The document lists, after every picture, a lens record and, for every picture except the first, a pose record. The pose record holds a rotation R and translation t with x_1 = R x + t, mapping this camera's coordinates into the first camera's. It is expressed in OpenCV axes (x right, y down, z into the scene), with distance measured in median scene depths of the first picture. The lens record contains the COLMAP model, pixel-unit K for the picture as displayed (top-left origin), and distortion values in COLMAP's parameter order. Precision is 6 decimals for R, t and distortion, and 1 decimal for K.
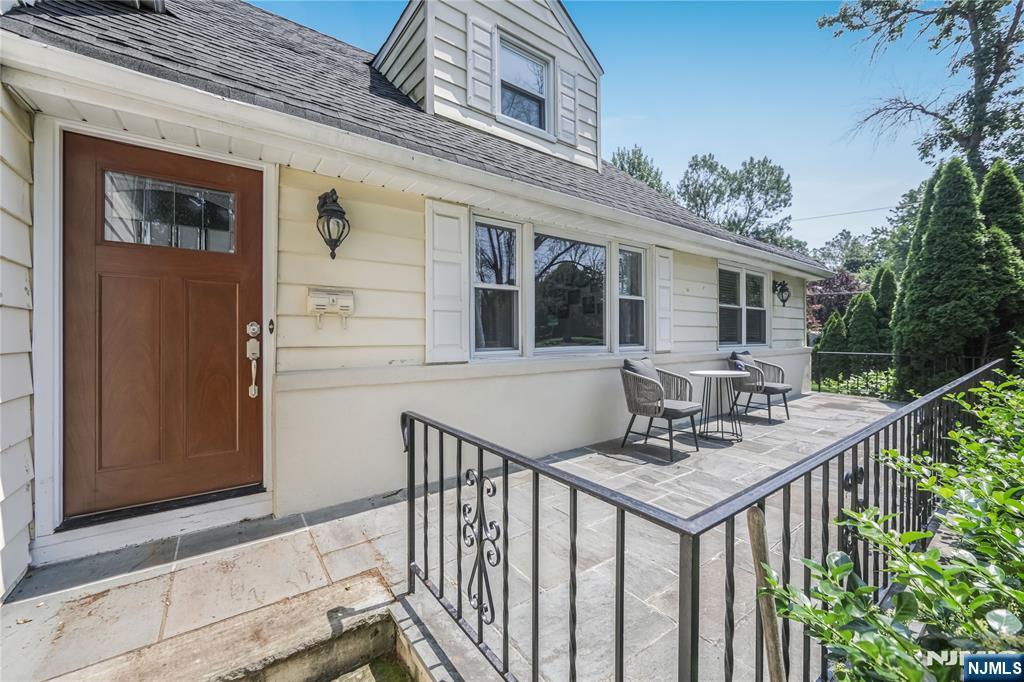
lens RADIAL K [[405.4, 0, 515.4], [0, 405.4, 336.2], [0, 0, 1]] dist [-0.009262, 0.001365]
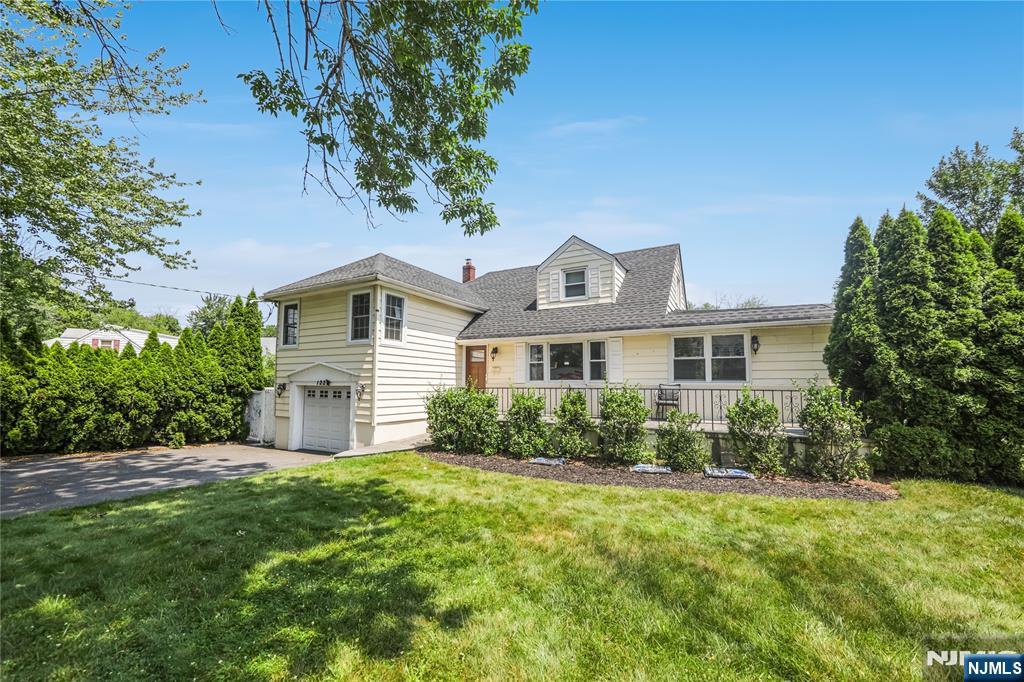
lens RADIAL K [[405.4, 0, 495.5], [0, 405.4, 363.8], [0, 0, 1]] dist [-0.009262, 0.001365]
pose [[0.399260, -0.042277, -0.915862, 2.605220], [-0.007316, 0.998758, -0.049293, 0.055416], [0.916808, 0.026381, 0.398455, -0.616982]]
